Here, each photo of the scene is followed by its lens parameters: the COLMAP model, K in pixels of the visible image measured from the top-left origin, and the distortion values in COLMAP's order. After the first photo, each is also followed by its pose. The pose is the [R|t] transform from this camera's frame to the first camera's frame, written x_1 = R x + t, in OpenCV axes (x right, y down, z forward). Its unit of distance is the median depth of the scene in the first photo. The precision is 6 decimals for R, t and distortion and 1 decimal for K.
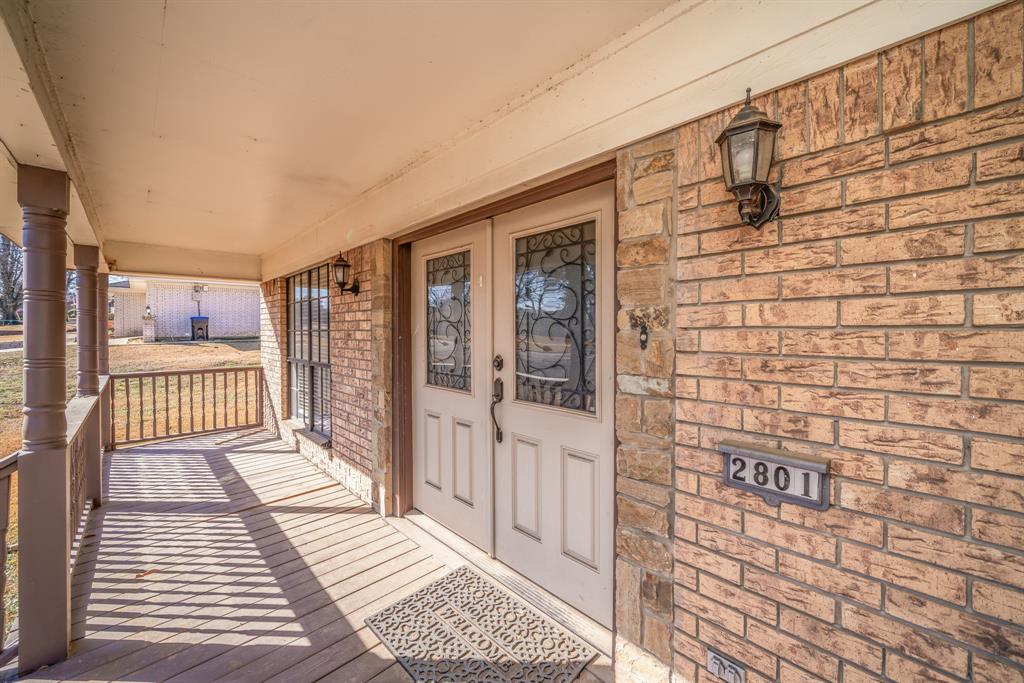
lens RADIAL K [[399.6, 0, 513.7], [0, 399.6, 335.6], [0, 0, 1]] dist [-0.002004, -0.000198]
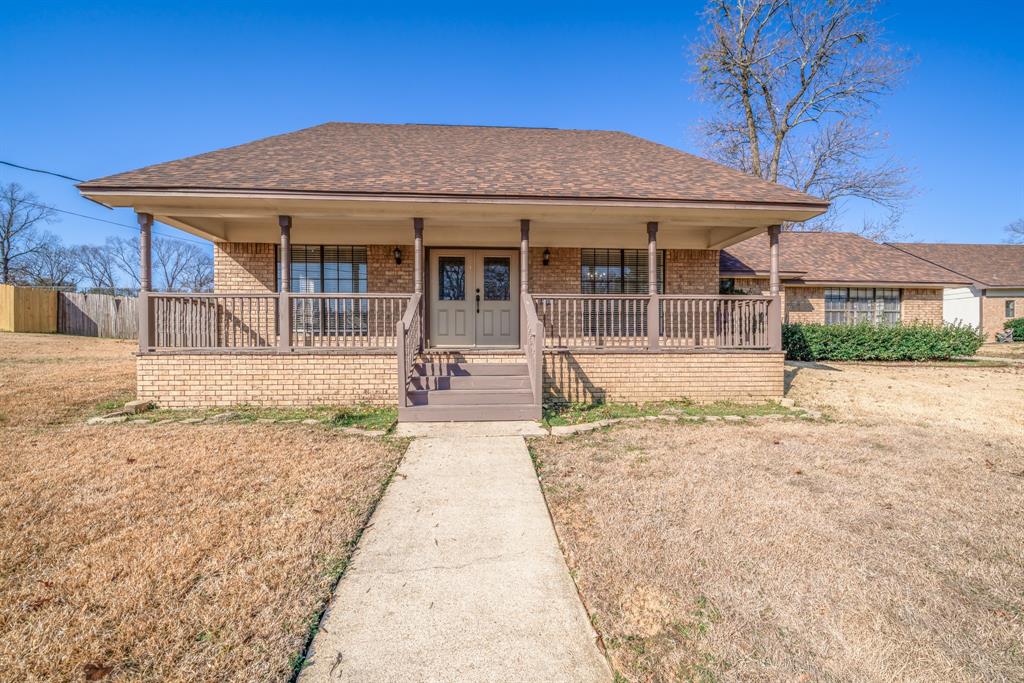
lens RADIAL K [[399.6, 0, 516.5], [0, 399.6, 345.0], [0, 0, 1]] dist [-0.002004, -0.000198]
pose [[0.636977, -0.003377, 0.770875, -2.569673], [0.007989, 0.999966, -0.002221, 0.565534], [-0.770841, 0.007573, 0.636982, -1.533156]]
